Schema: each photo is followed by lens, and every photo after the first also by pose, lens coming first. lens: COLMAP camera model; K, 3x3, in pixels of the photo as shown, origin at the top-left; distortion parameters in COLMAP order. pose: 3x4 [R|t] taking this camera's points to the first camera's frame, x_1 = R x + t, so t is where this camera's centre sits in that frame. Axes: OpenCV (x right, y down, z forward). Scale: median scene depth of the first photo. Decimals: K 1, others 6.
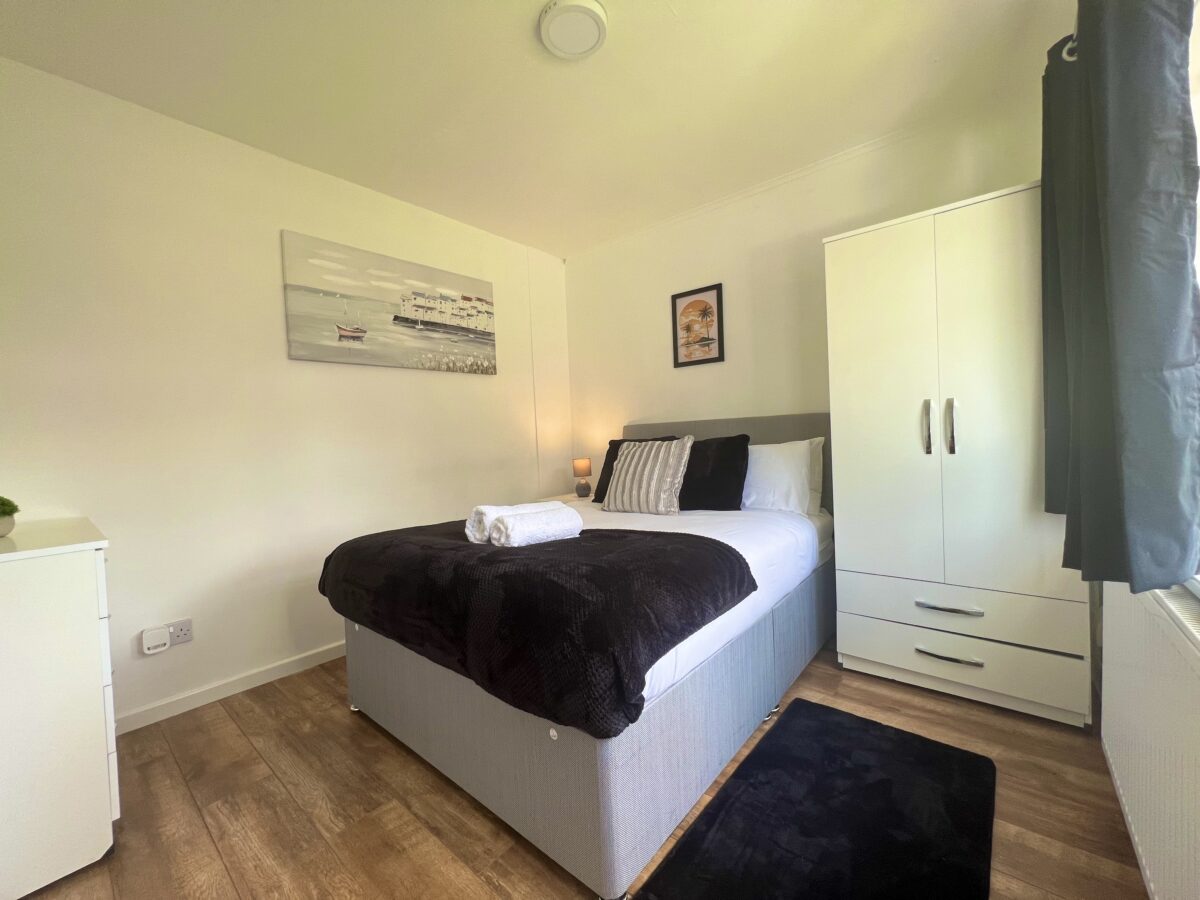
lens RADIAL K [[481.4, 0, 602.7], [0, 481.4, 451.2], [0, 0, 1]] dist [-0.000374, 0.000006]
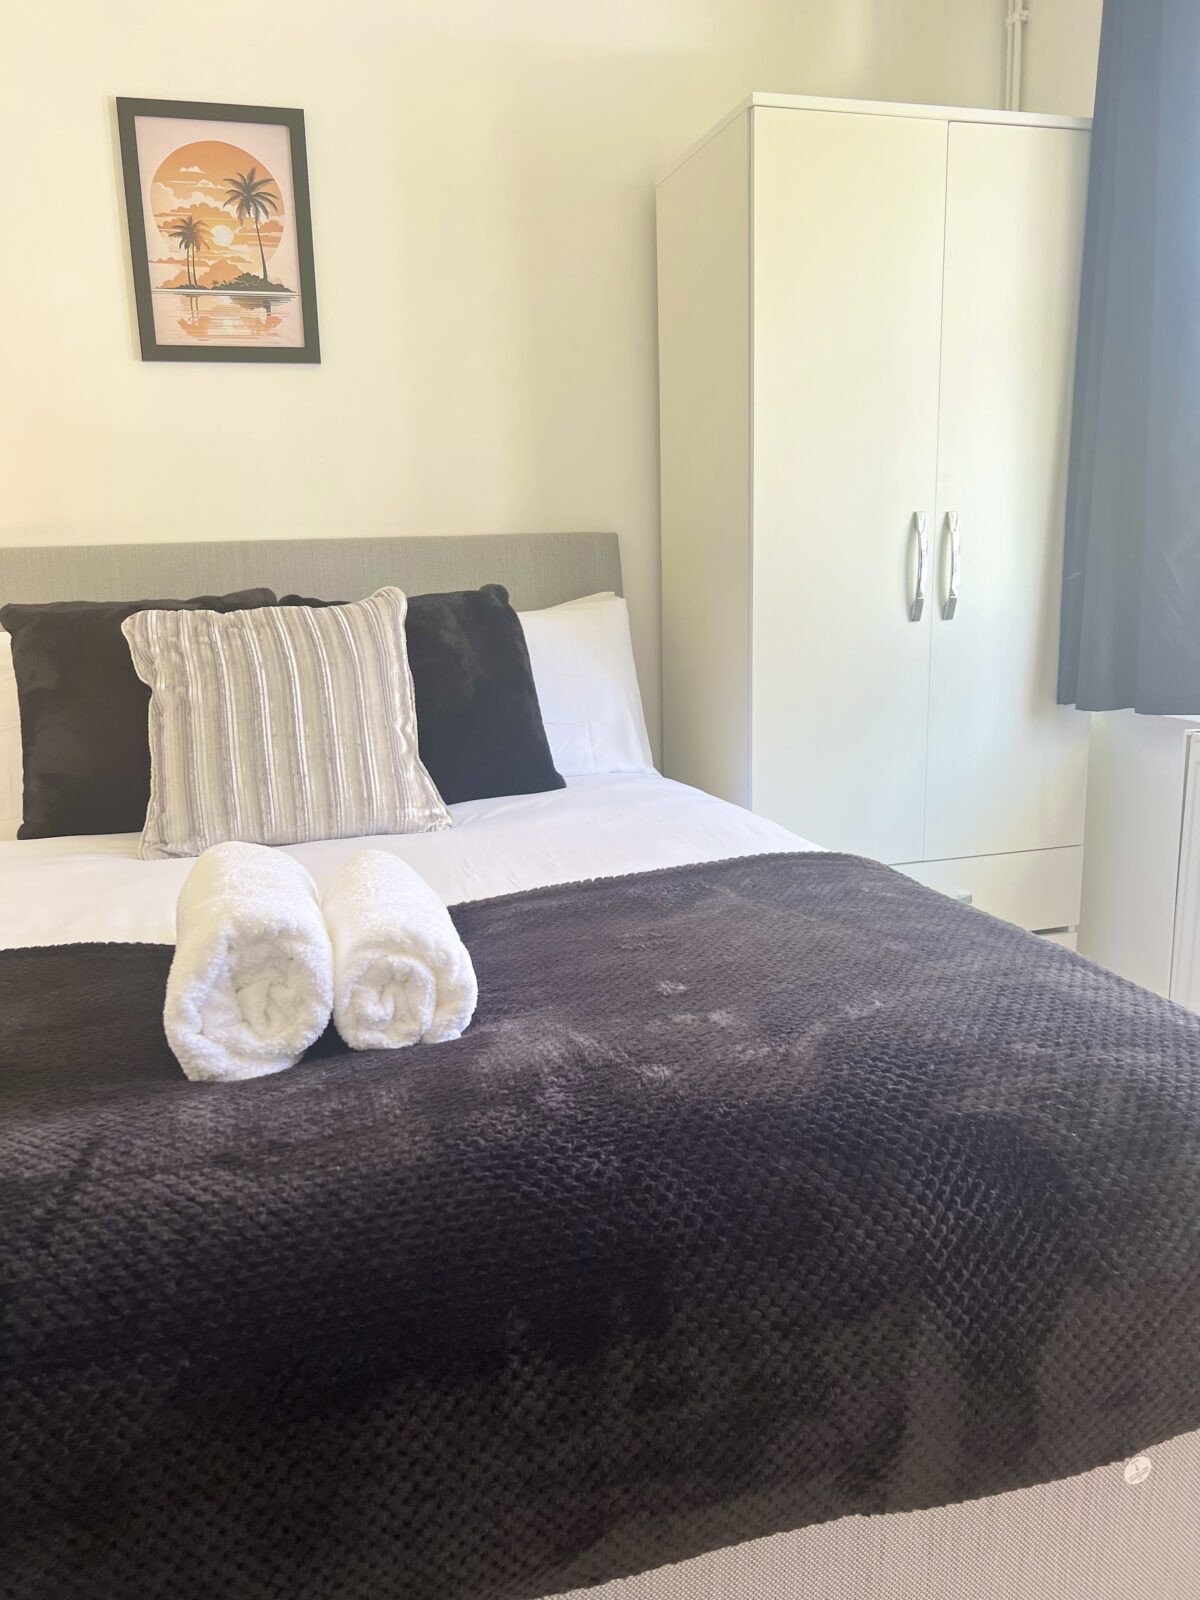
lens RADIAL K [[1227.4, 0, 601.5], [0, 1227.4, 798.5], [0, 0, 1]] dist [0.003539, 0.000873]
pose [[0.556901, -0.138731, 0.818911, -0.373309], [0.035668, 0.989037, 0.143296, -0.003739], [-0.829813, -0.050593, 0.555744, 0.344805]]
